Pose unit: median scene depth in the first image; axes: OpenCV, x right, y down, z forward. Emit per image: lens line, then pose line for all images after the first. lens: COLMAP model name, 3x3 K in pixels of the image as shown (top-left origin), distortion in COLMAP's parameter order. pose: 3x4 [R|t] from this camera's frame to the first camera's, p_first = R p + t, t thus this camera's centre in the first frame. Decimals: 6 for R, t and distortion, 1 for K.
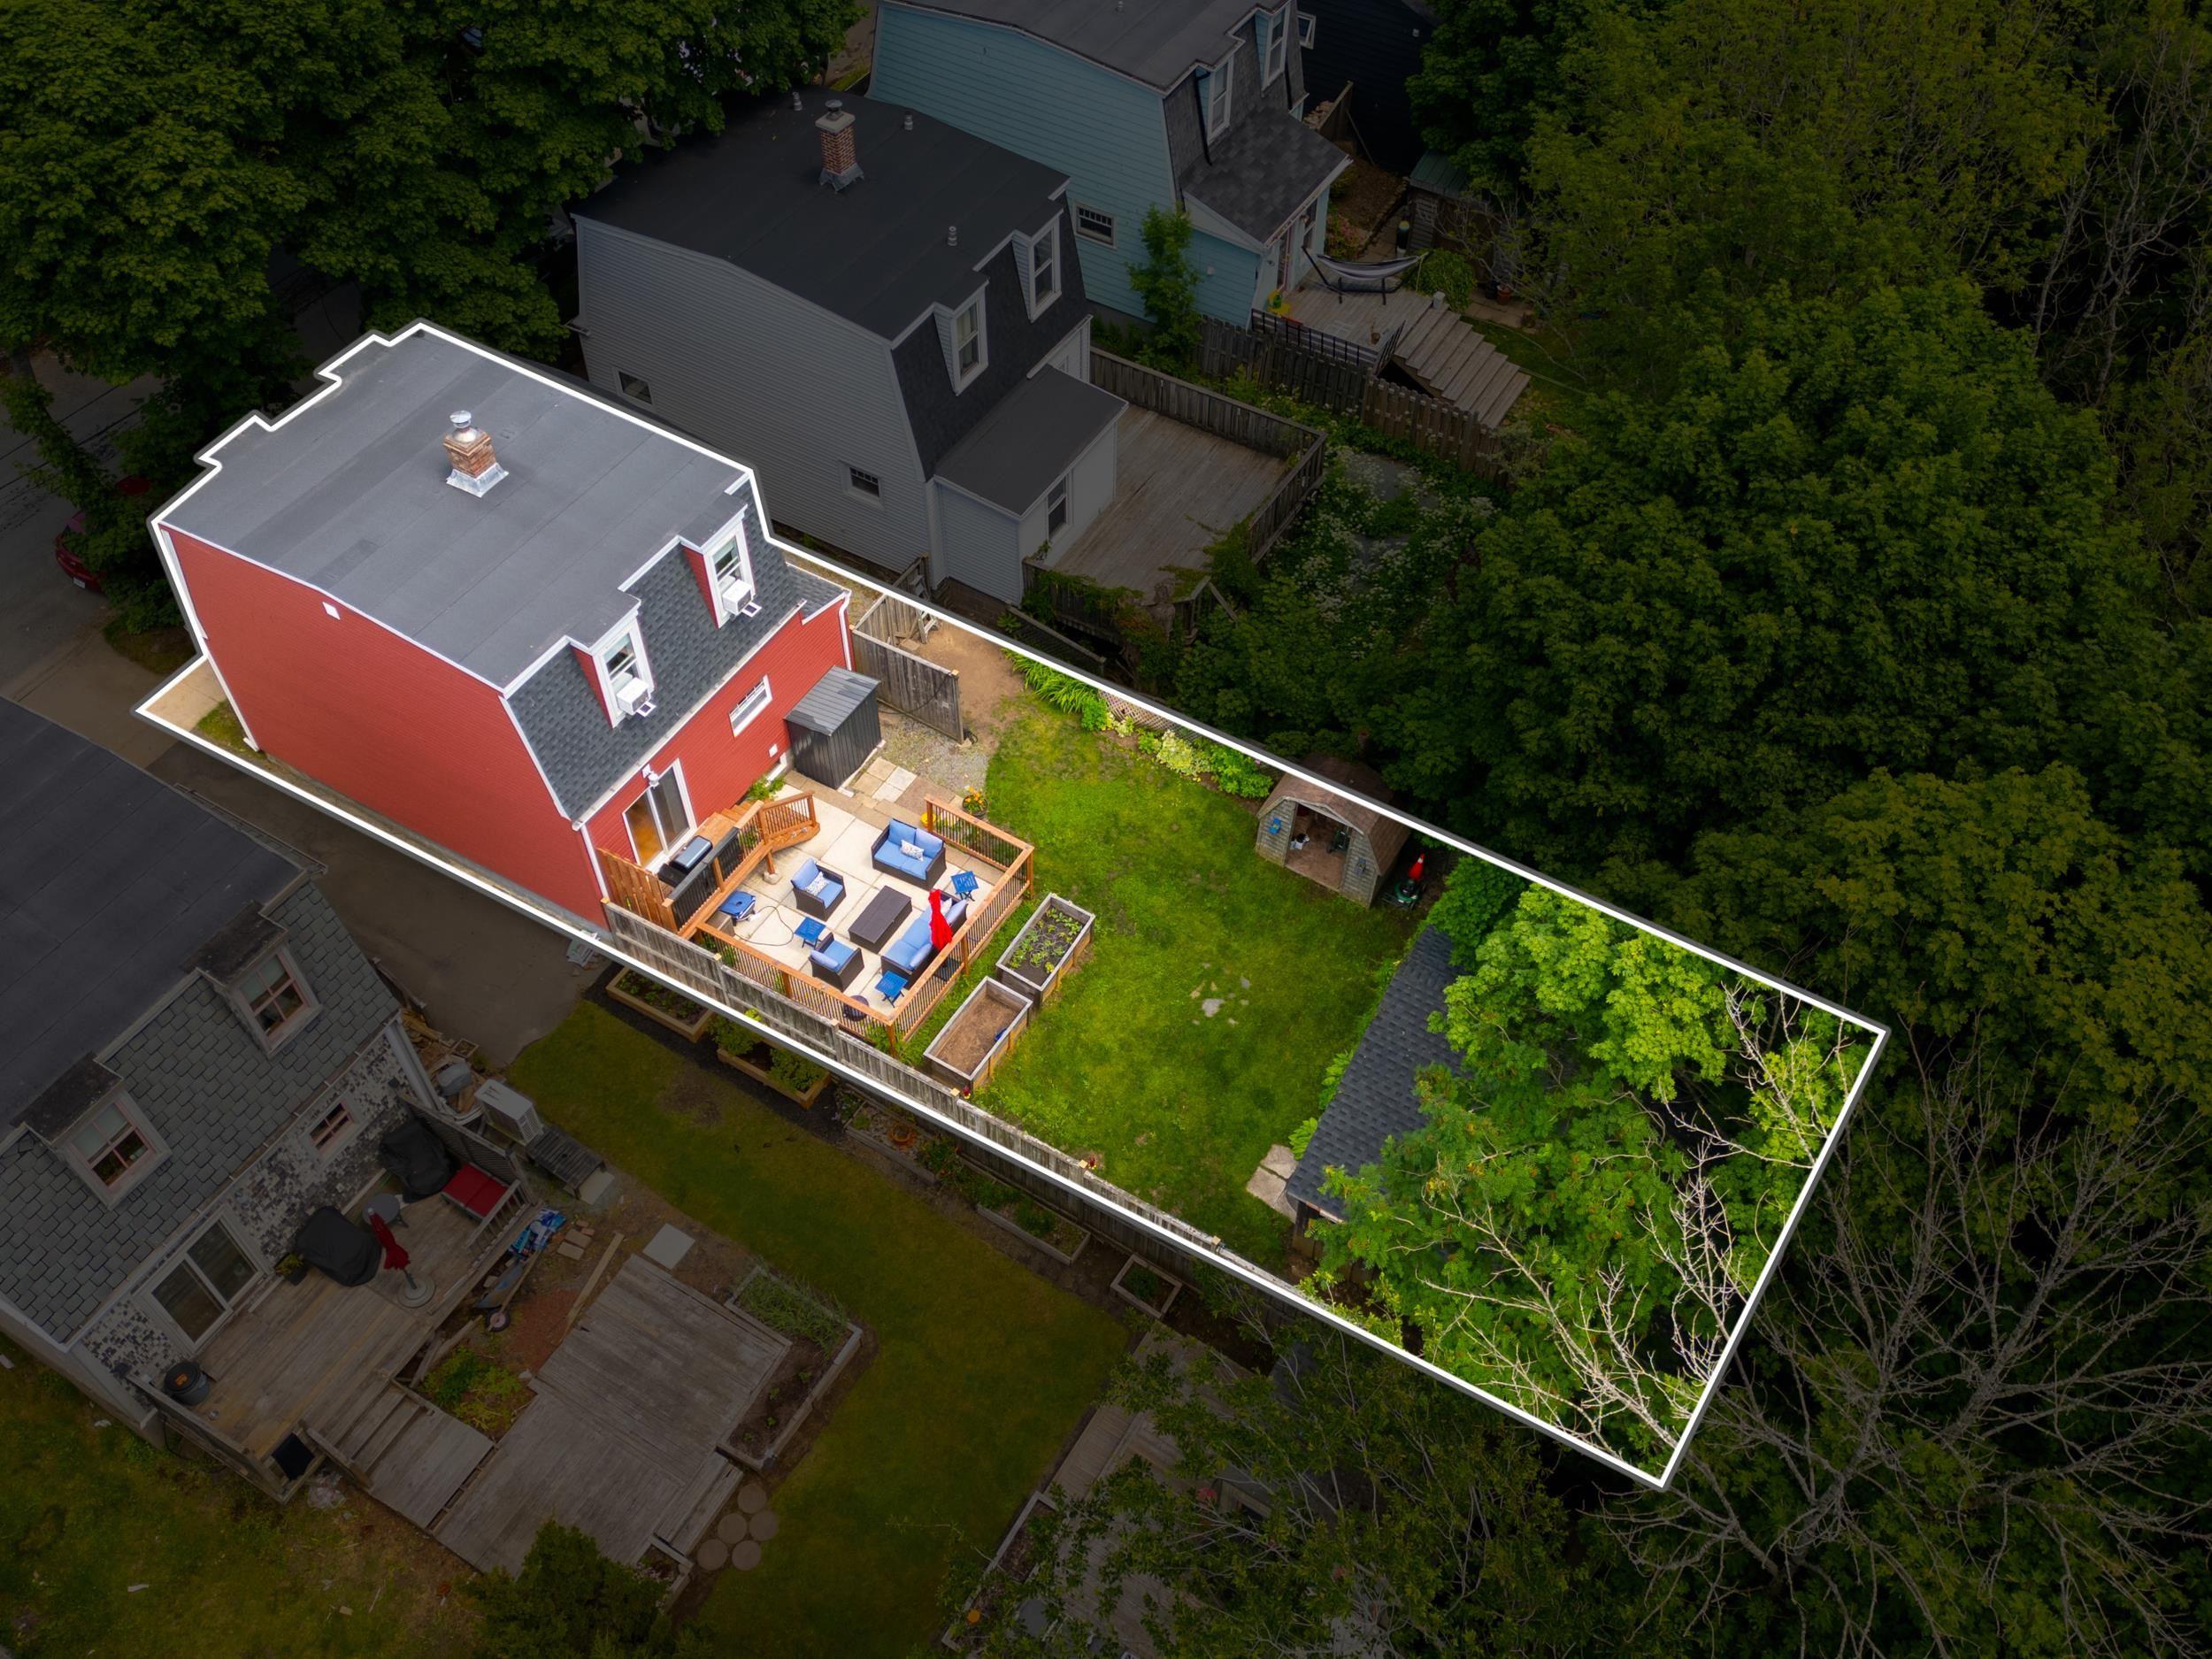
lens RADIAL K [[1874.6, 0, 1106.0], [0, 1874.6, 829.5], [0, 0, 1]] dist [0.089150, -0.000403]
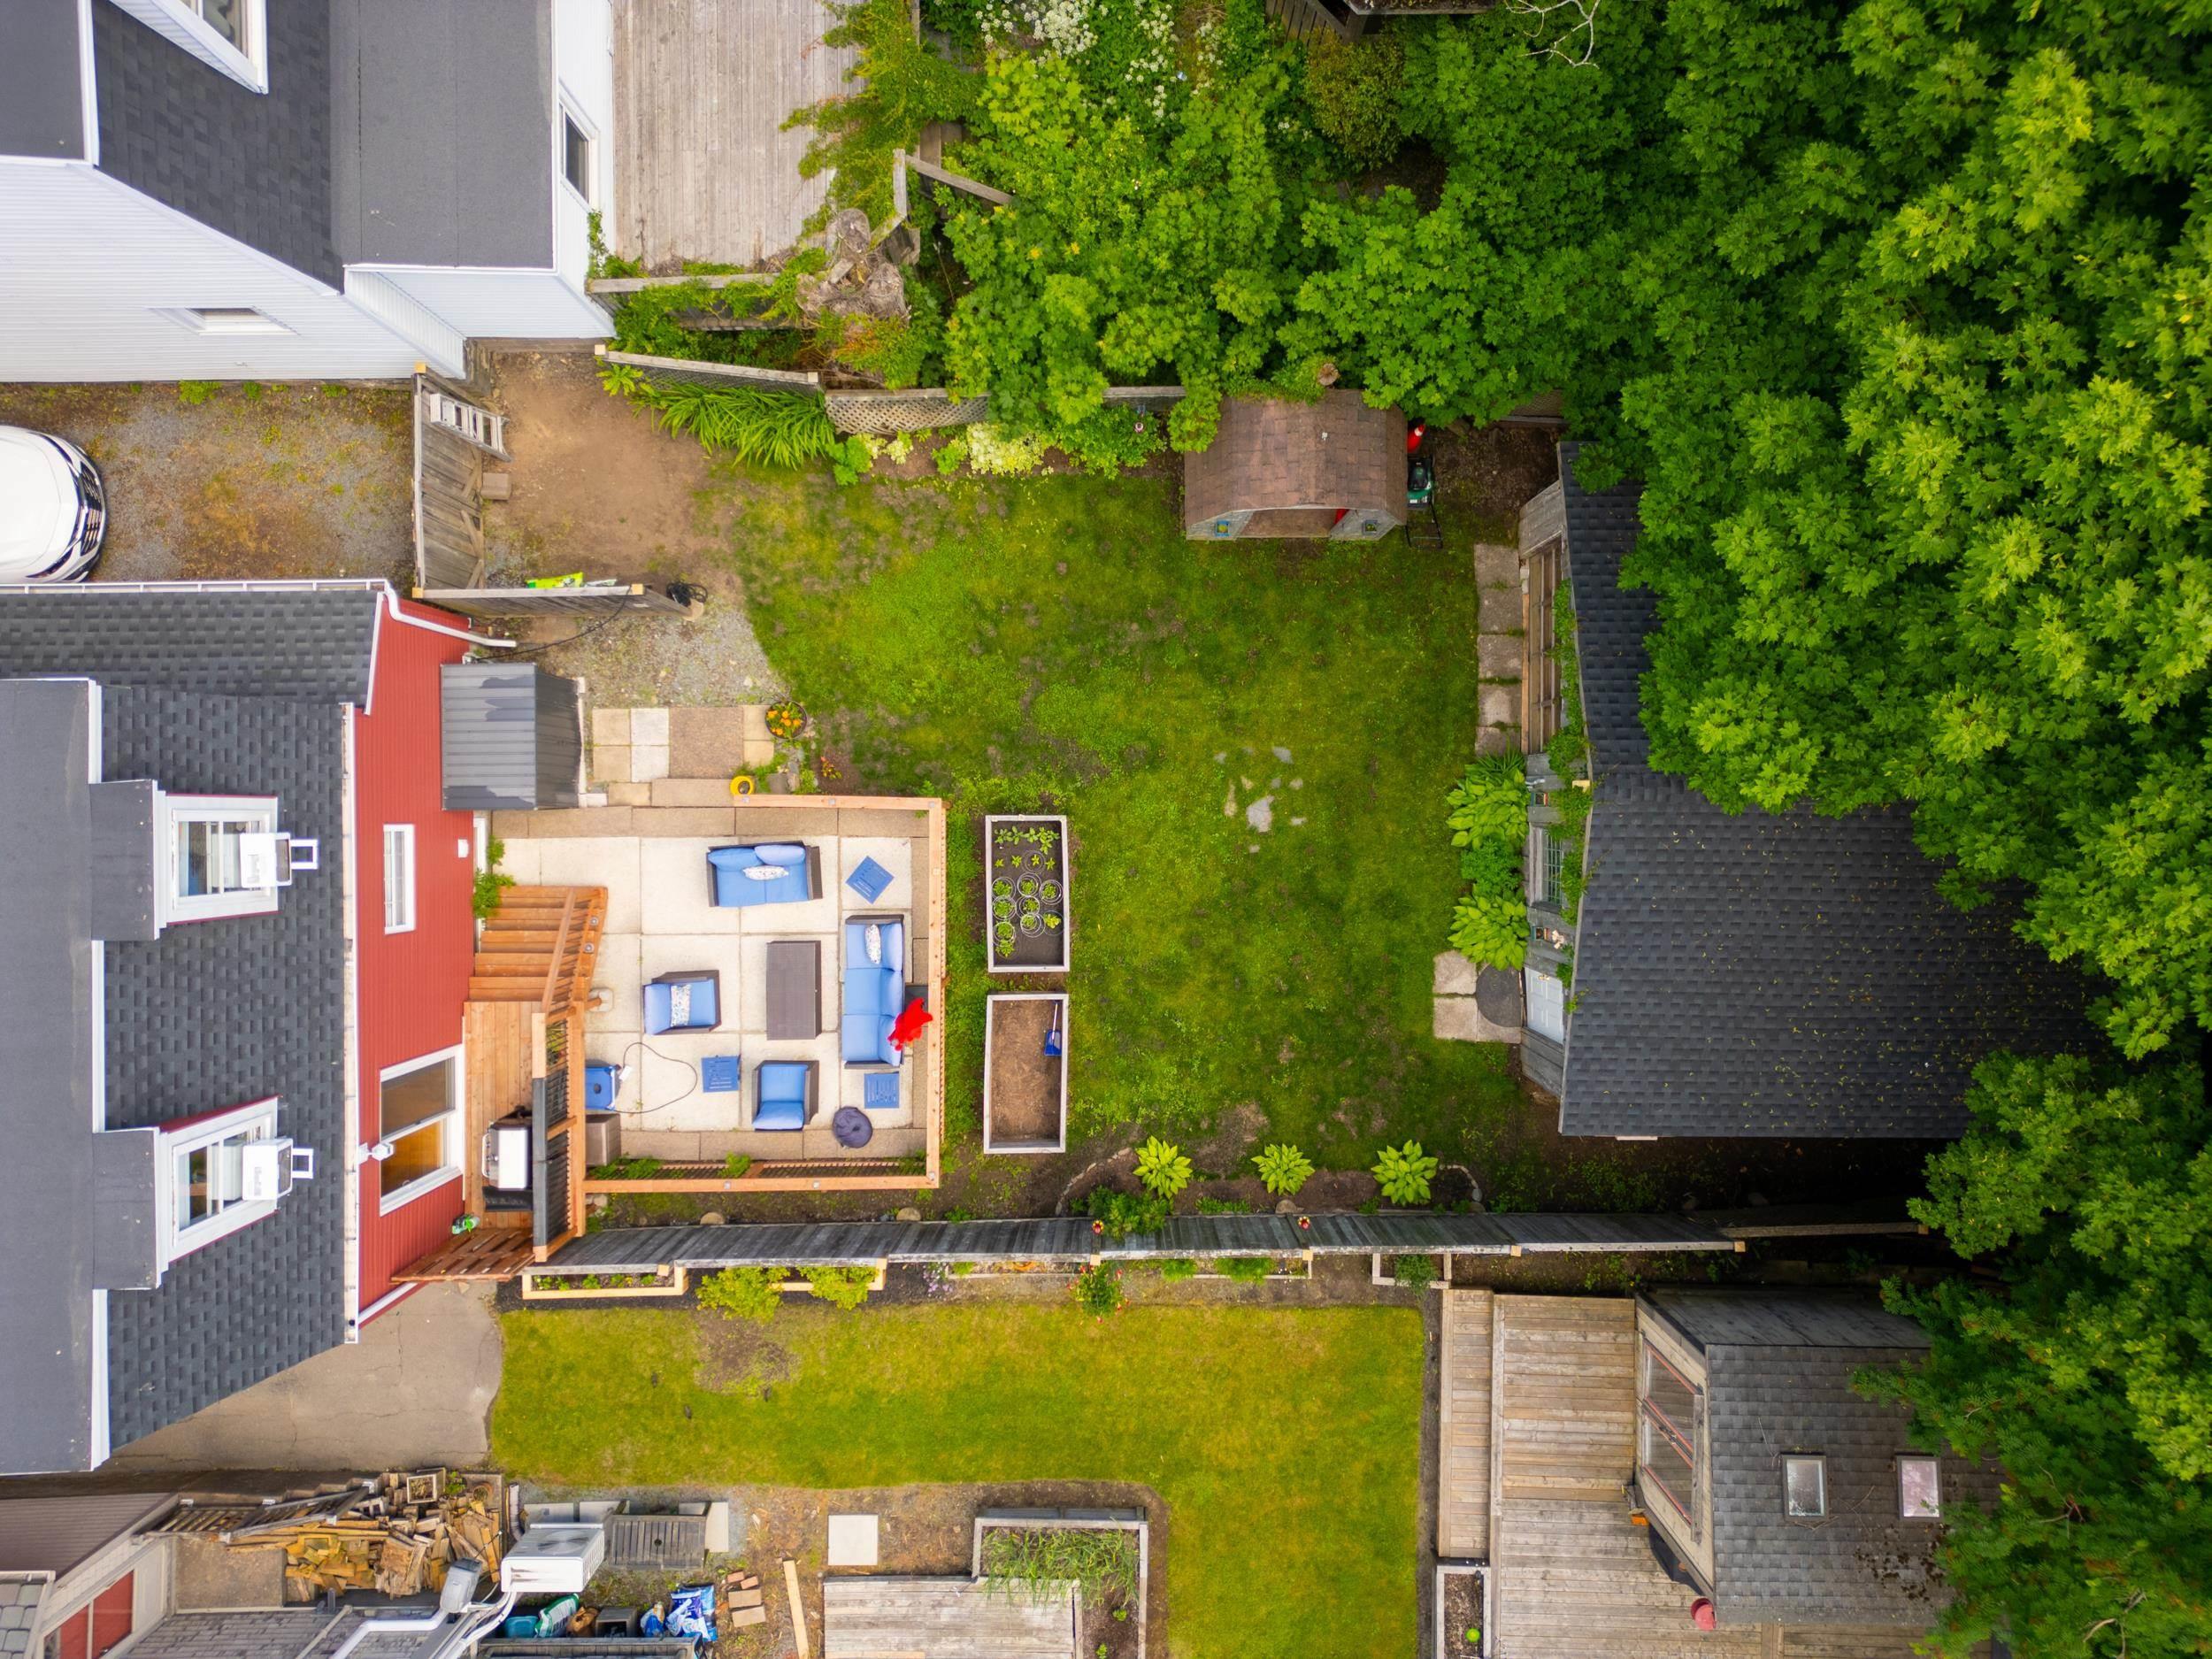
lens RADIAL K [[1551.6, 0, 1106.0], [0, 1551.6, 829.5], [0, 0, 1]] dist [0.028257, -0.000606]
pose [[0.857509, -0.514185, -0.017075, 0.013962], [0.406094, 0.656123, 0.636073, -0.294514], [-0.315856, -0.552373, 0.771440, 0.571894]]
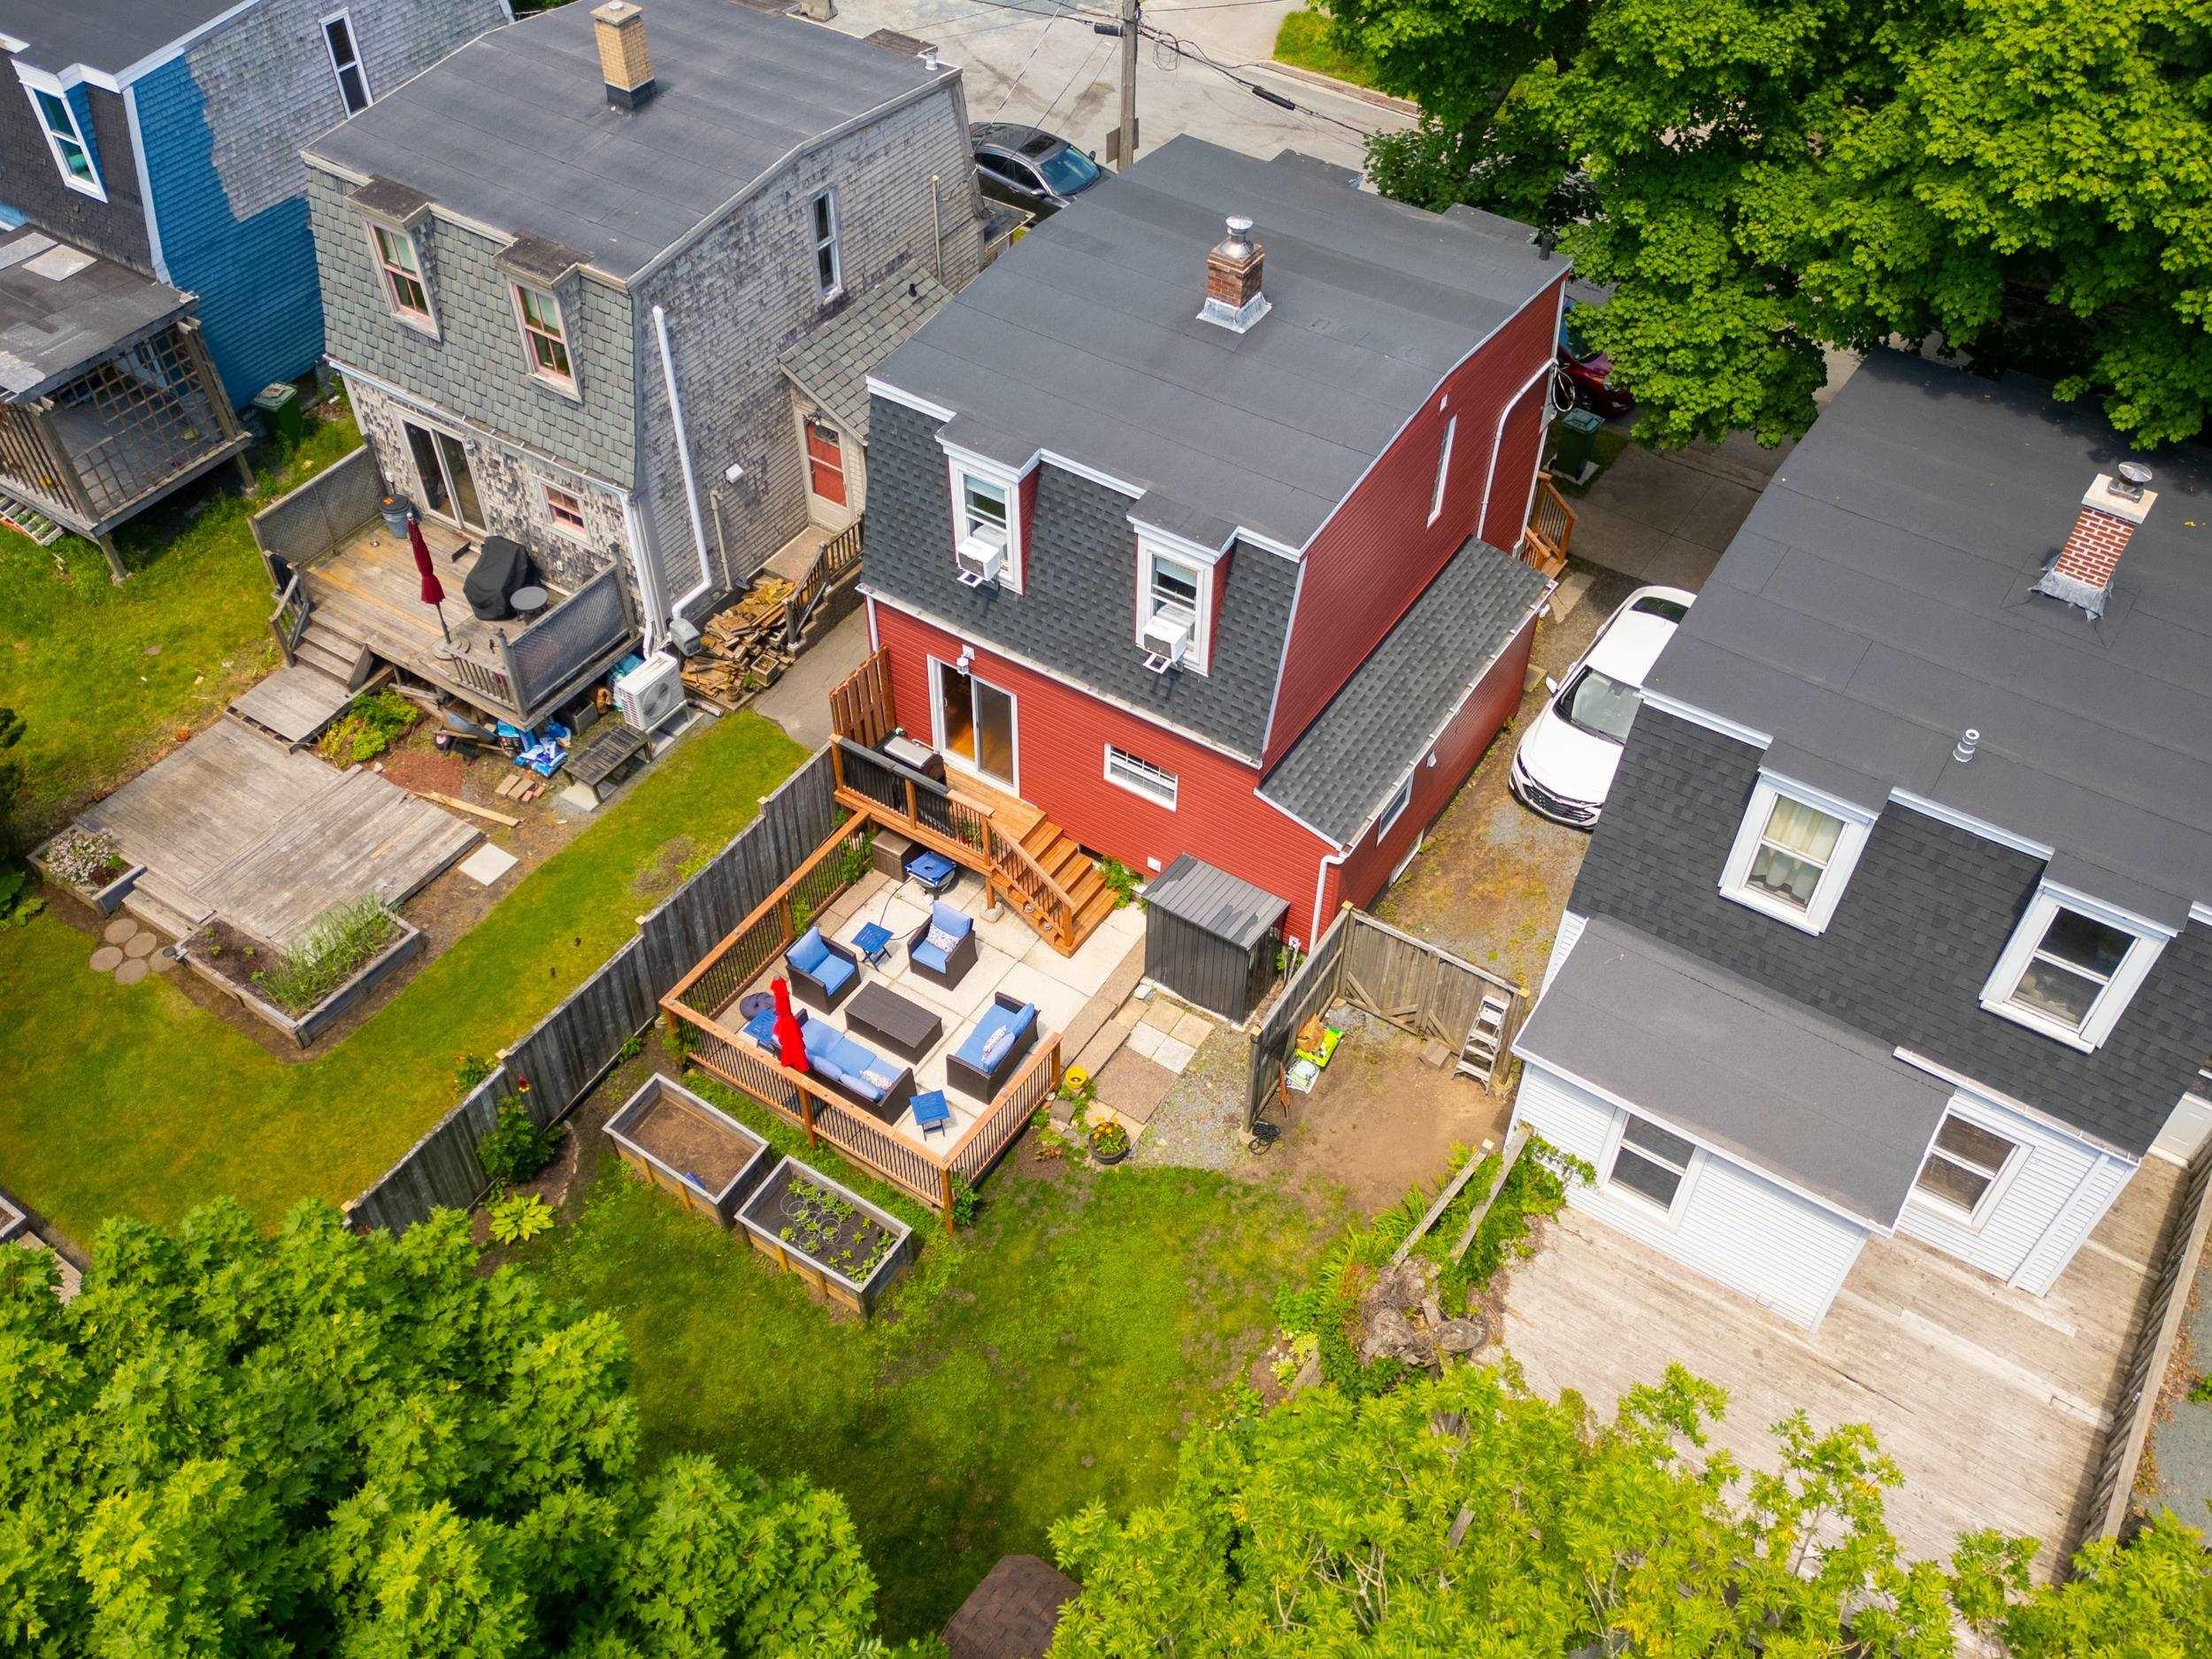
lens RADIAL K [[1874.6, 0, 1106.0], [0, 1874.6, 829.5], [0, 0, 1]] dist [0.089150, -0.000403]
pose [[-0.041790, 0.724197, -0.688326, 0.321006], [-0.778402, 0.408305, 0.476841, -0.390639], [0.626374, 0.555721, 0.546653, 0.614999]]
